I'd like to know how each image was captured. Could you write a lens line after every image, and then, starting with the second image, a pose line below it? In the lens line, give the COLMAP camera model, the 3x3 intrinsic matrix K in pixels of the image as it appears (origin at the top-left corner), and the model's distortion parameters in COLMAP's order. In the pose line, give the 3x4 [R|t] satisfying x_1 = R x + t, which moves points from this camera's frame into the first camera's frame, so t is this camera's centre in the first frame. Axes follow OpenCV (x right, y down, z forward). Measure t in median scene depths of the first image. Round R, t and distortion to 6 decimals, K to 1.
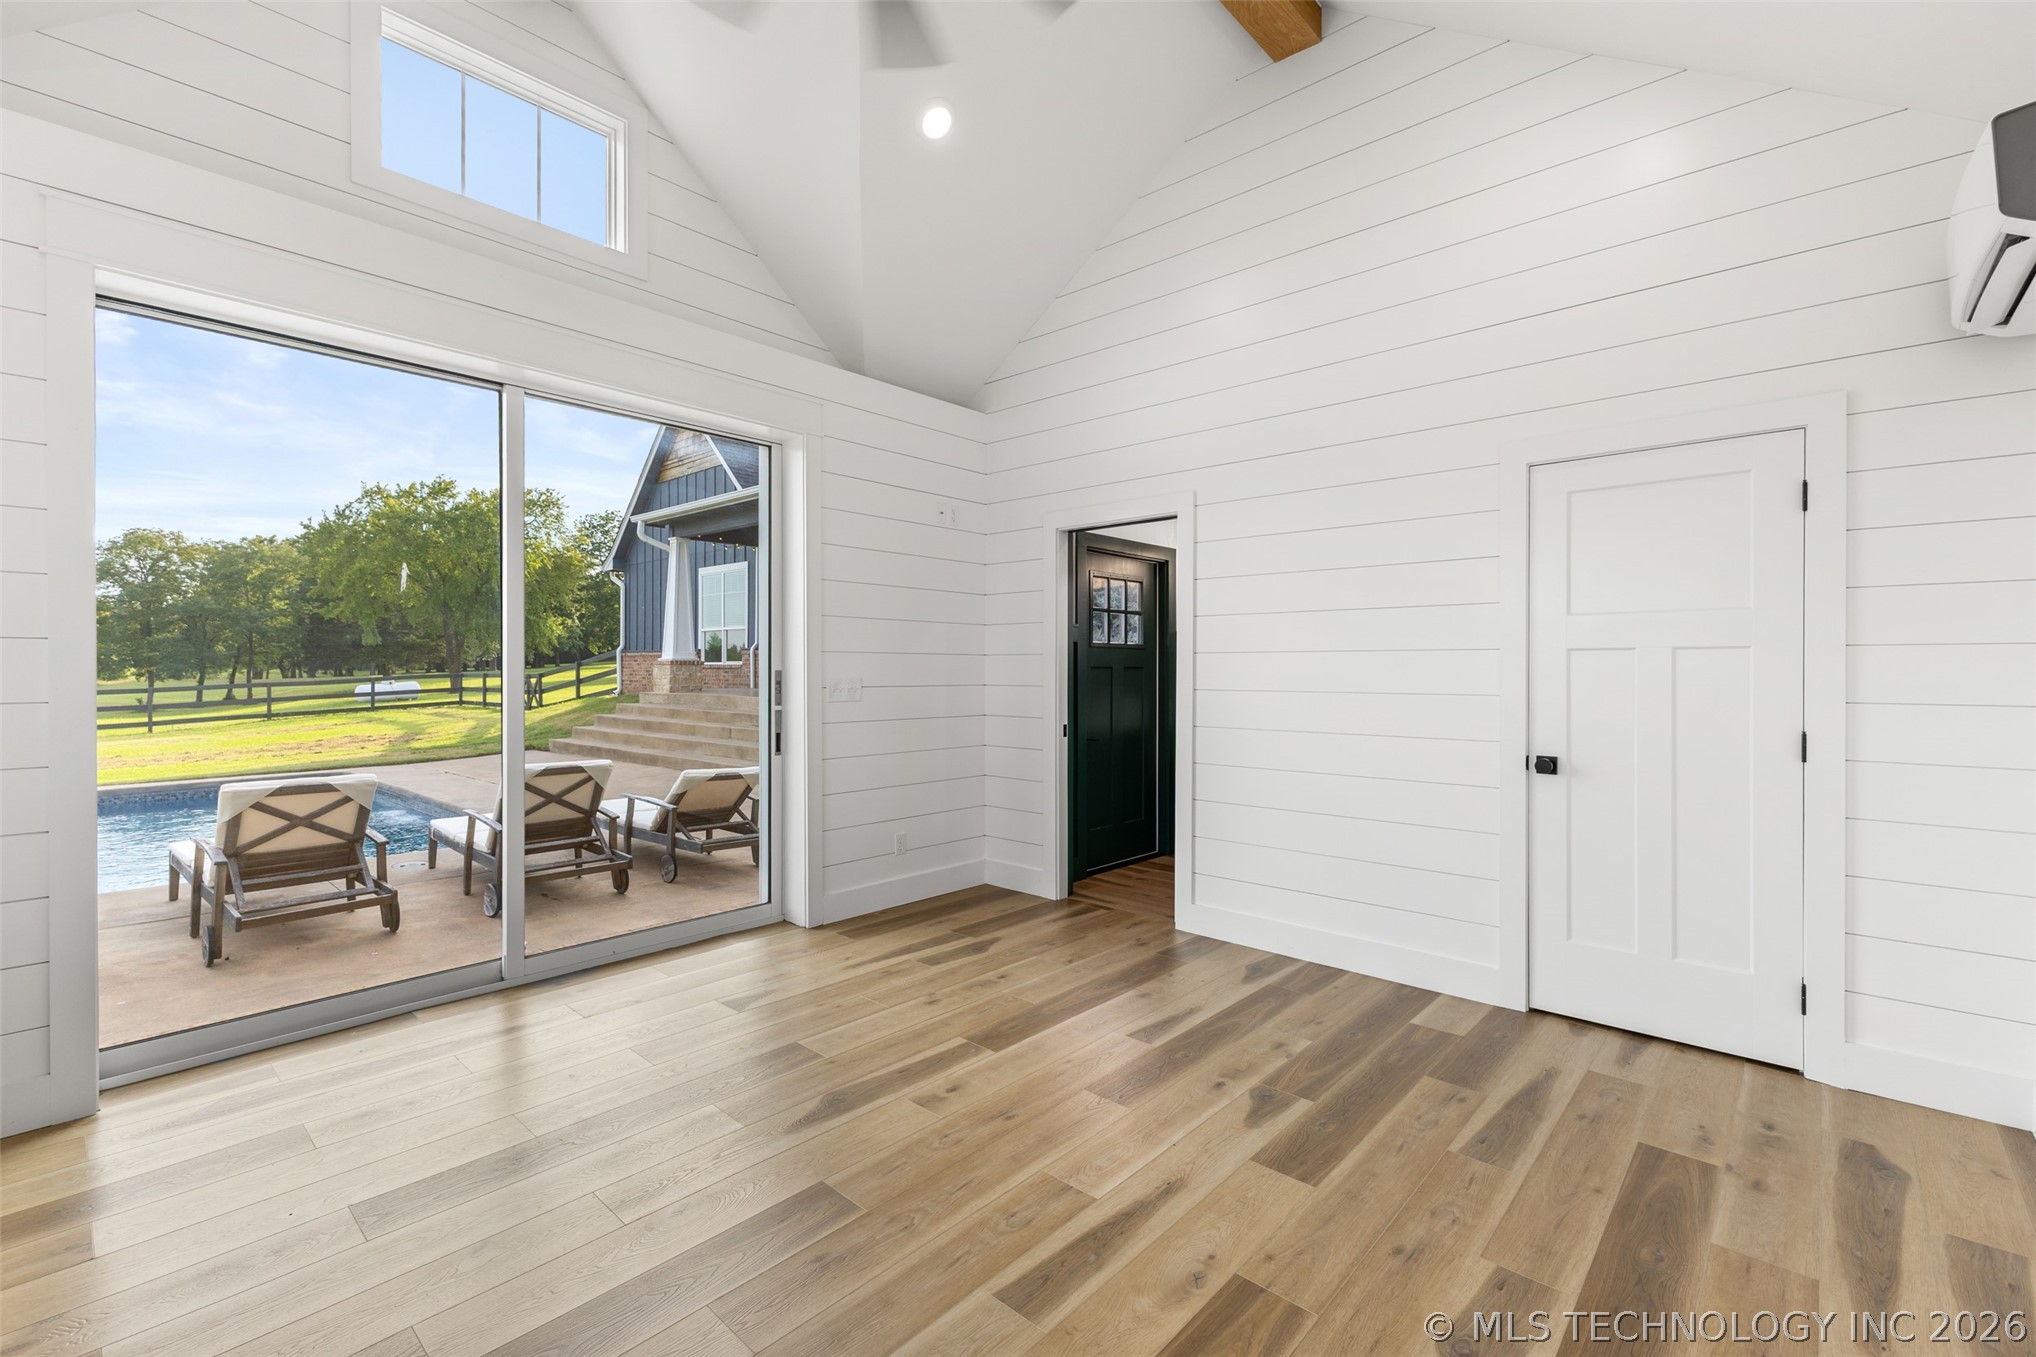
lens RADIAL K [[885.7, 0, 1024.1], [0, 885.7, 669.6], [0, 0, 1]] dist [0.001088, -0.000196]
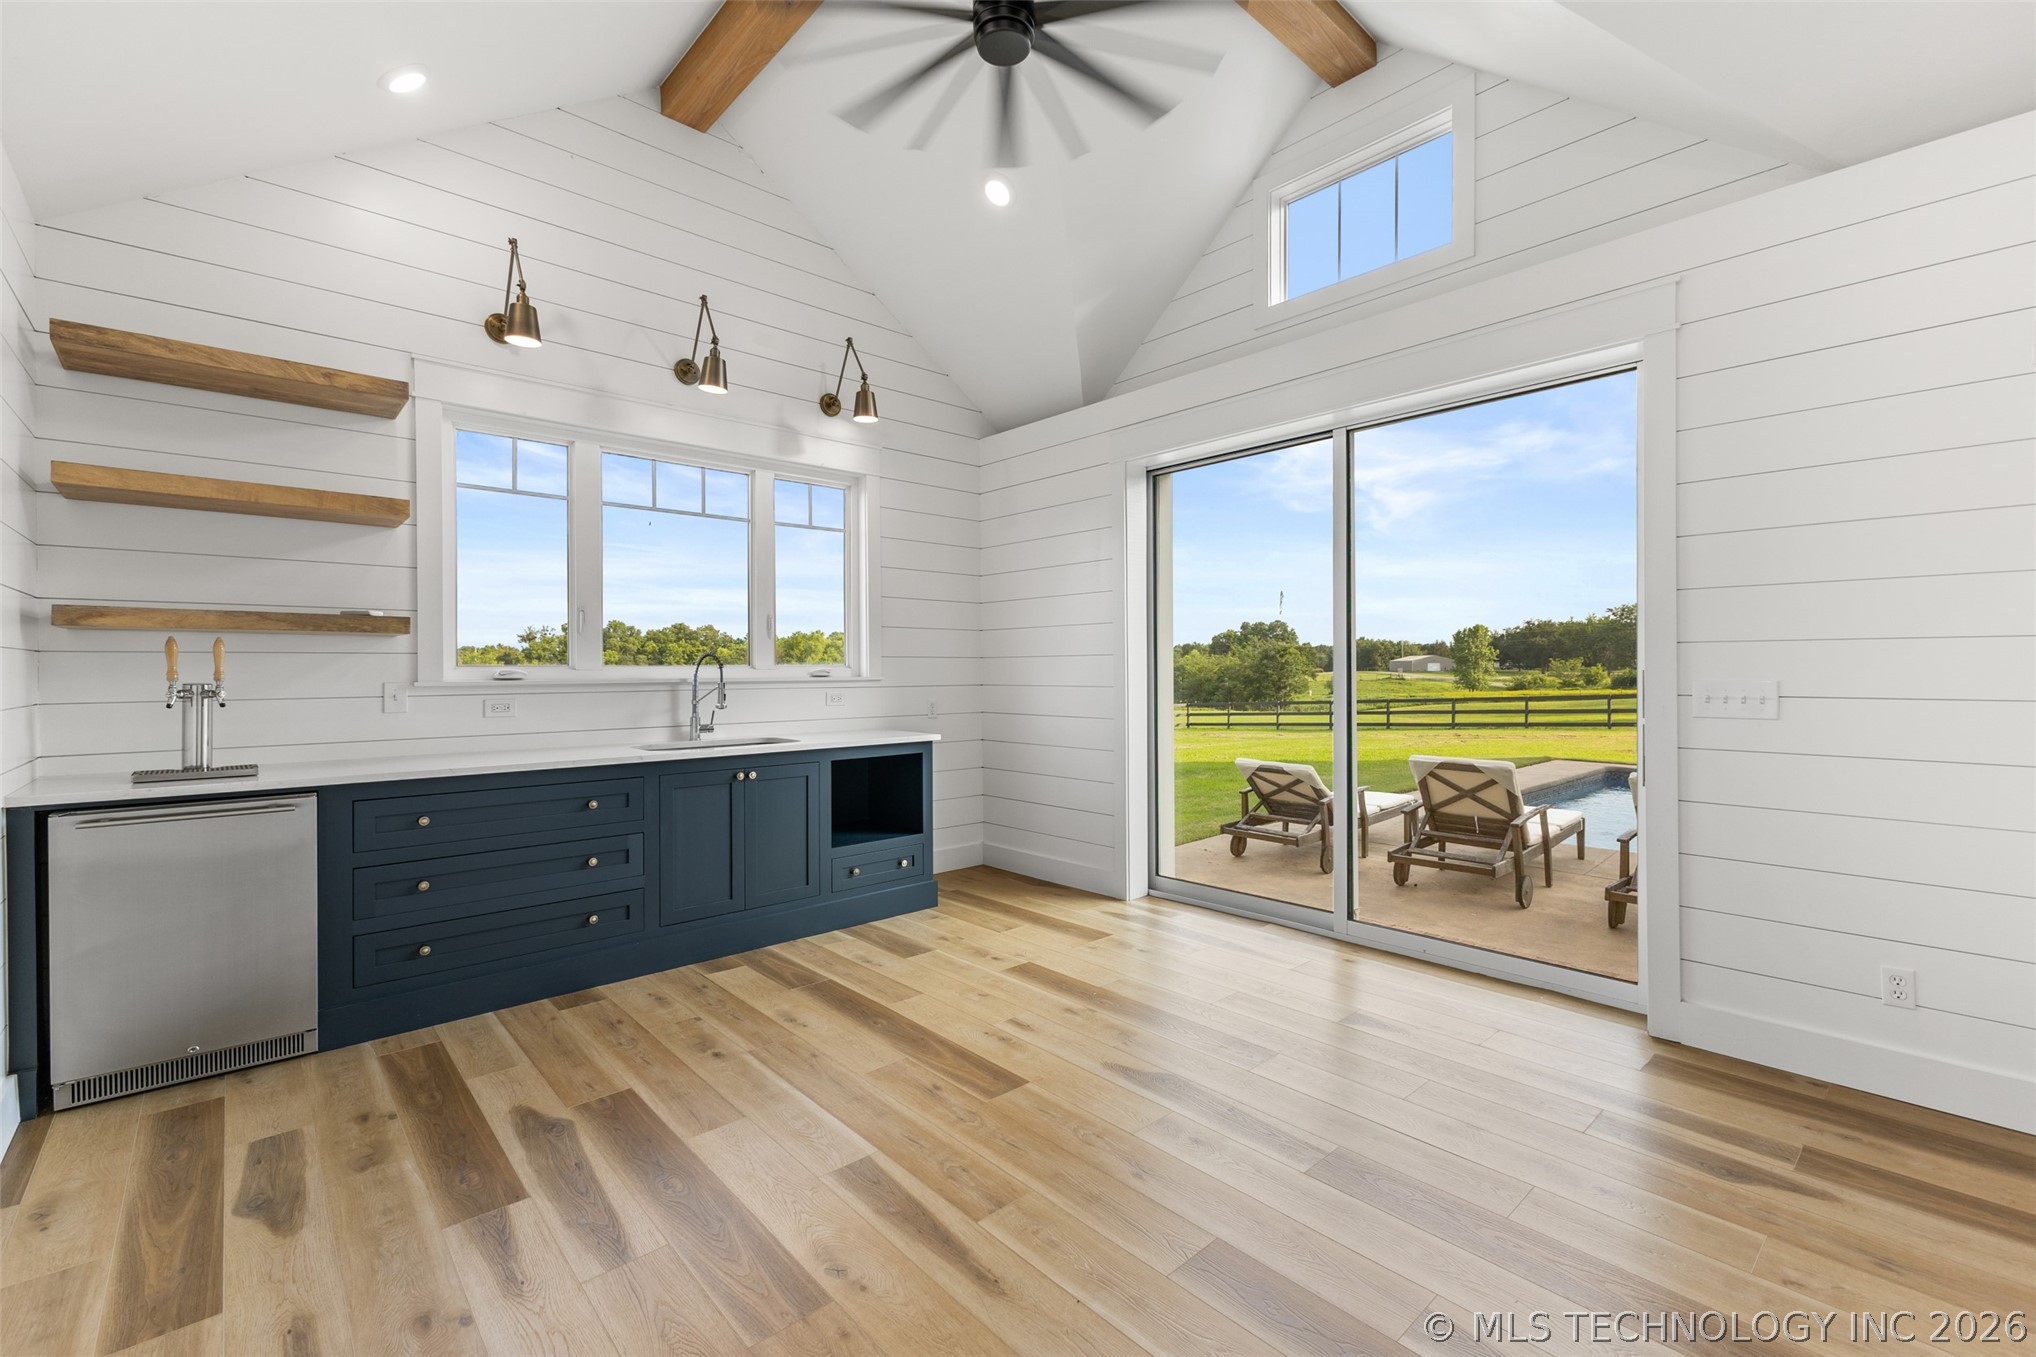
lens RADIAL K [[885.7, 0, 1024.1], [0, 885.7, 669.6], [0, 0, 1]] dist [0.001088, -0.000196]
pose [[-0.111600, 0.000401, -0.993753, 0.568861], [-0.001586, 0.999999, 0.000581, -0.000128], [0.993752, 0.001641, -0.111600, 0.639483]]
